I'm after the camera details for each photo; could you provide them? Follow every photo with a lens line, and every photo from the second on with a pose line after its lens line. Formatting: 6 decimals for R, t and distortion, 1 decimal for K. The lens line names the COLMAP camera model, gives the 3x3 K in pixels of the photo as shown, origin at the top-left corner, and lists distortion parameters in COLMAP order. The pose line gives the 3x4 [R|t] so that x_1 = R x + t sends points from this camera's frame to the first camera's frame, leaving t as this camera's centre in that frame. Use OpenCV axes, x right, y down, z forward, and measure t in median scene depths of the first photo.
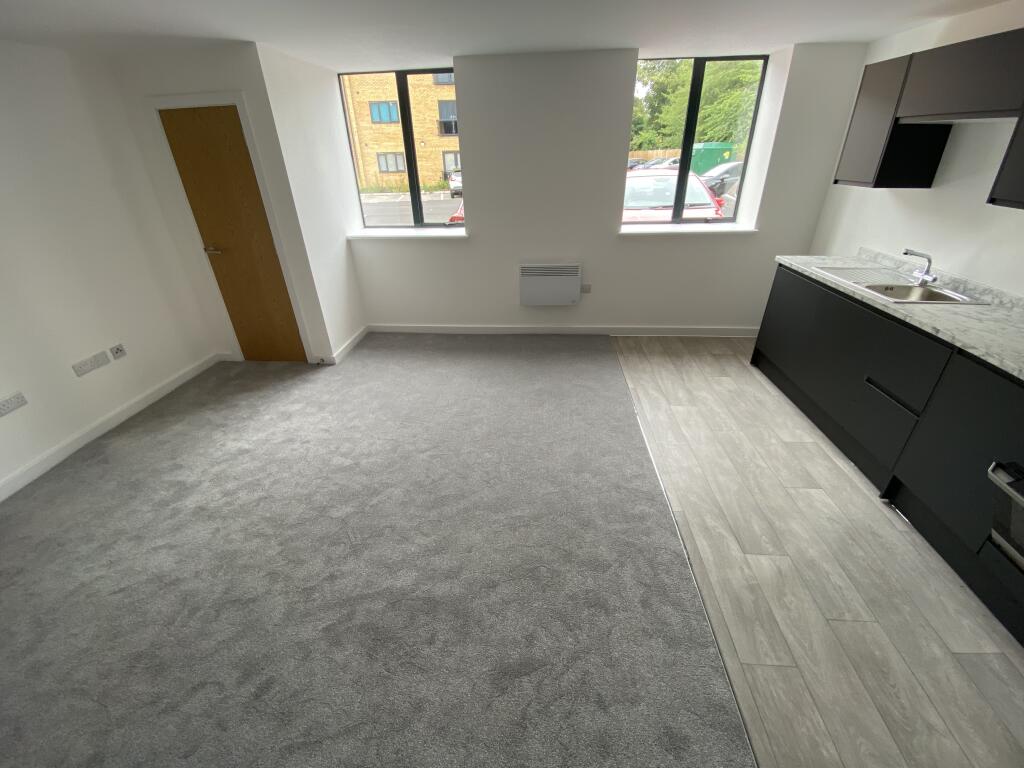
lens RADIAL K [[414.6, 0, 511.0], [0, 414.6, 384.5], [0, 0, 1]] dist [0.019792, -0.021621]
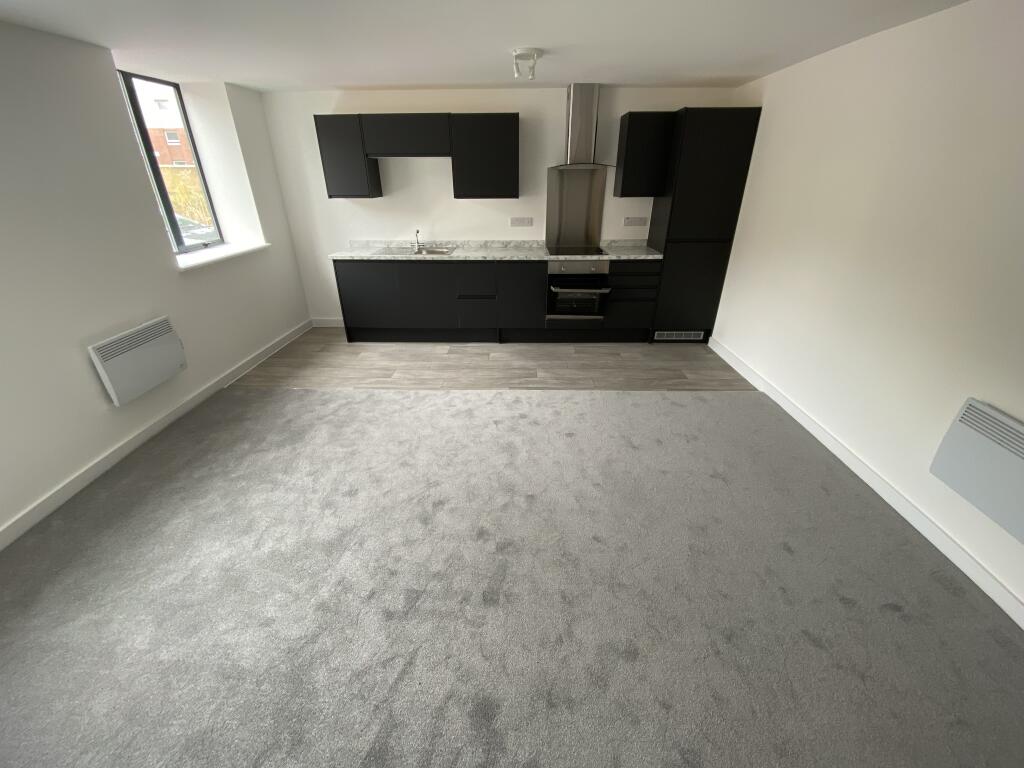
lens RADIAL K [[414.6, 0, 511.0], [0, 414.6, 384.5], [0, 0, 1]] dist [0.019792, -0.021621]
pose [[-0.063300, -0.418485, 0.906015, -0.909298], [0.481351, 0.782458, 0.395045, -0.296351], [-0.874239, 0.461118, 0.151908, 0.631967]]
